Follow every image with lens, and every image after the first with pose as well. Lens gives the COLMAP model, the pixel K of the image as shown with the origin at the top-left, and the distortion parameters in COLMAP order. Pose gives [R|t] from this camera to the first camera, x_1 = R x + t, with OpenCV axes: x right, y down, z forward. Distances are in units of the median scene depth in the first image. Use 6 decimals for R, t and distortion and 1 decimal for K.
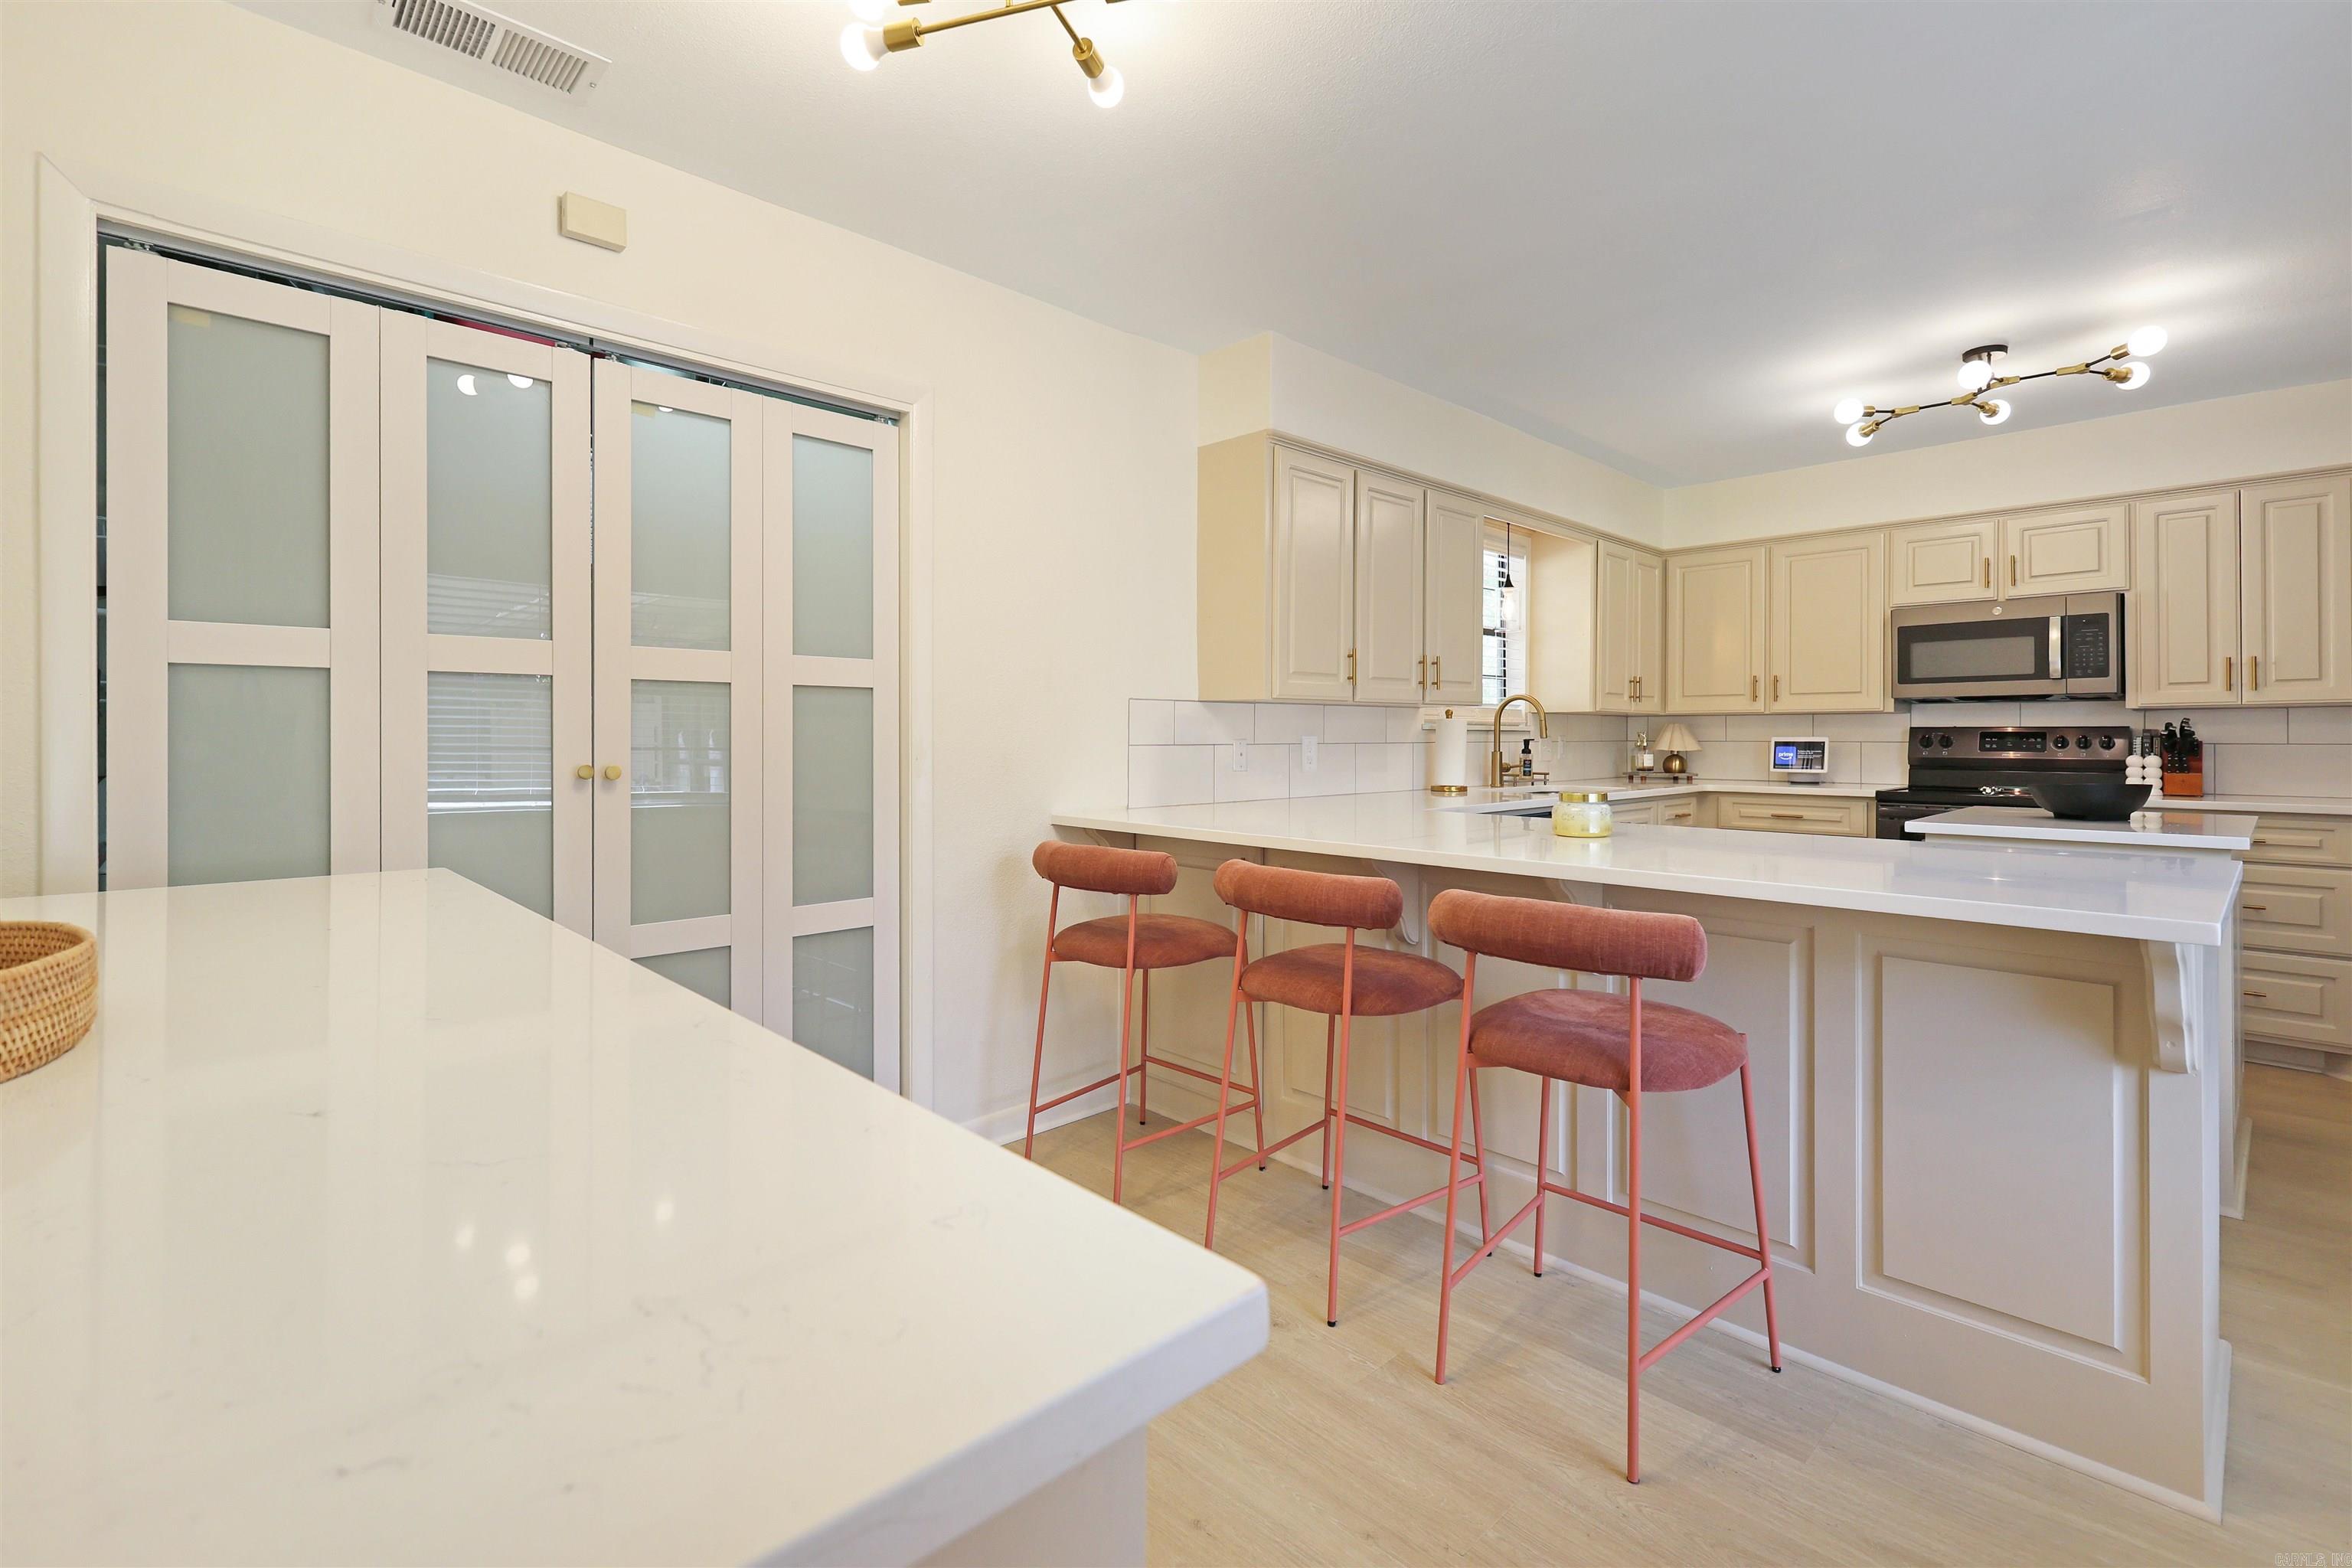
lens RADIAL K [[1025.3, 0, 1190.7], [0, 1025.3, 734.6], [0, 0, 1]] dist [0.004231, -0.002113]
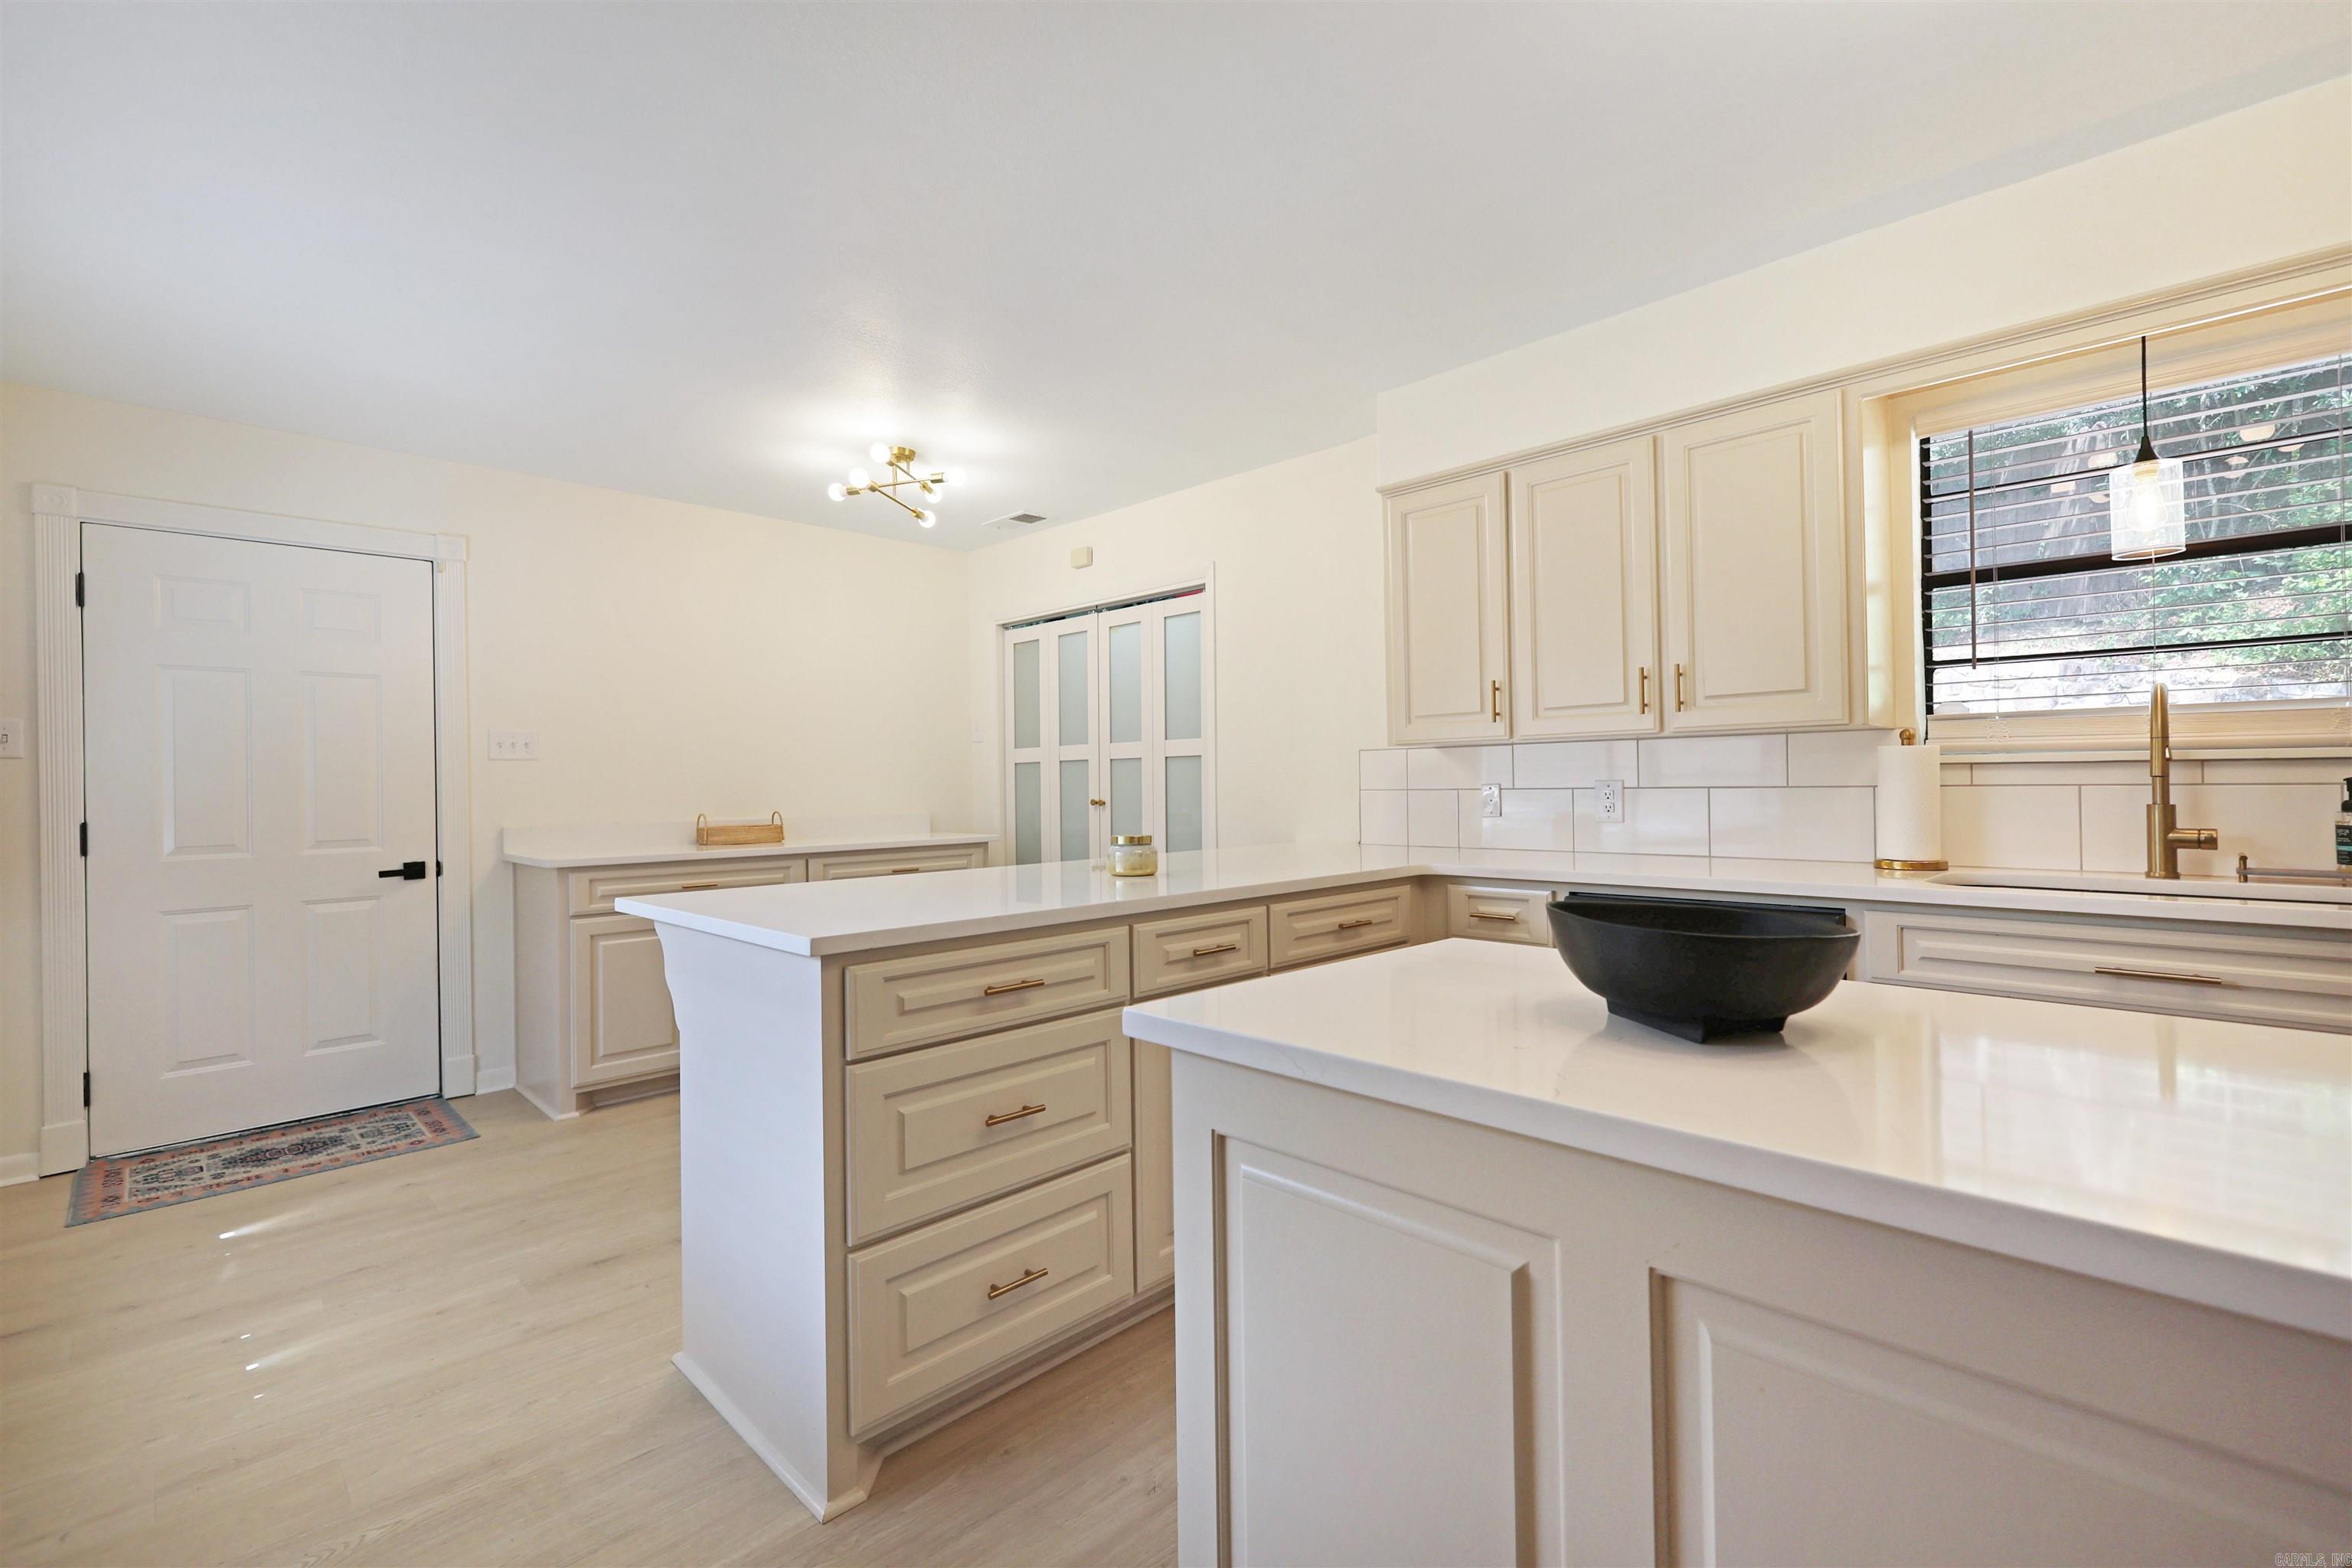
lens RADIAL K [[1025.3, 0, 1171.2], [0, 1025.3, 774.8], [0, 0, 1]] dist [0.004231, -0.002113]
pose [[0.027380, -0.010342, -0.999572, 0.813647], [0.013929, 0.999853, -0.009963, 0.000991], [0.999528, -0.013650, 0.027520, 0.554243]]
